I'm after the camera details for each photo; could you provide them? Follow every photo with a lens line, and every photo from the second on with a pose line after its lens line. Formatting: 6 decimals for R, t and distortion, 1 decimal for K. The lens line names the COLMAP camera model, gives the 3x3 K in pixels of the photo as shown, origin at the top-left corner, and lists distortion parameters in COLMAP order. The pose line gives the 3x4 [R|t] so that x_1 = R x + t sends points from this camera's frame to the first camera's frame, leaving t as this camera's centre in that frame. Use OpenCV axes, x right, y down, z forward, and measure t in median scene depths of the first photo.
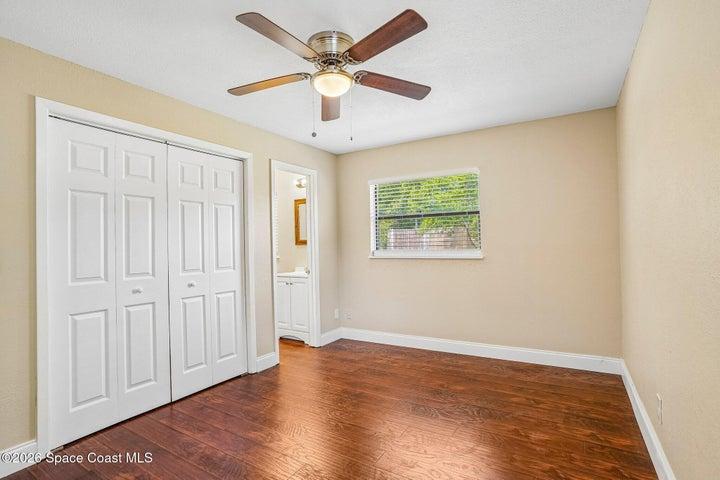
lens RADIAL K [[348.2, 0, 356.1], [0, 348.2, 245.3], [0, 0, 1]] dist [-0.001522, 0.000599]
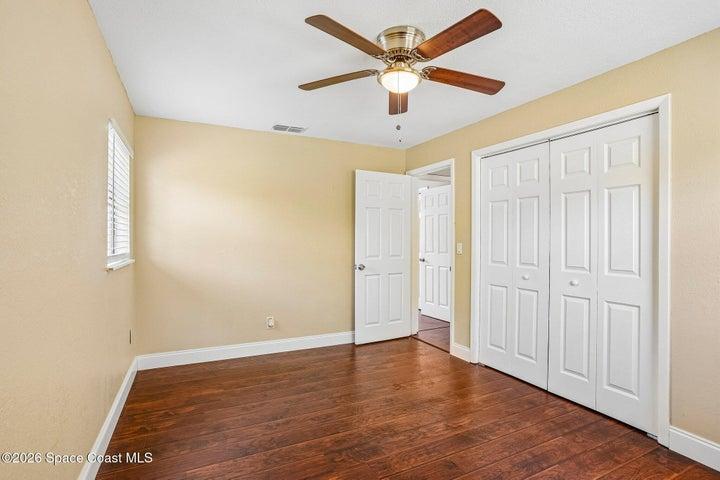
lens RADIAL K [[348.2, 0, 357.6], [0, 348.2, 241.9], [0, 0, 1]] dist [-0.001522, 0.000599]
pose [[-0.508690, 0.023520, -0.860628, 0.623426], [0.004448, 0.999685, 0.024691, -0.021506], [0.860938, 0.008732, -0.508635, 1.007828]]
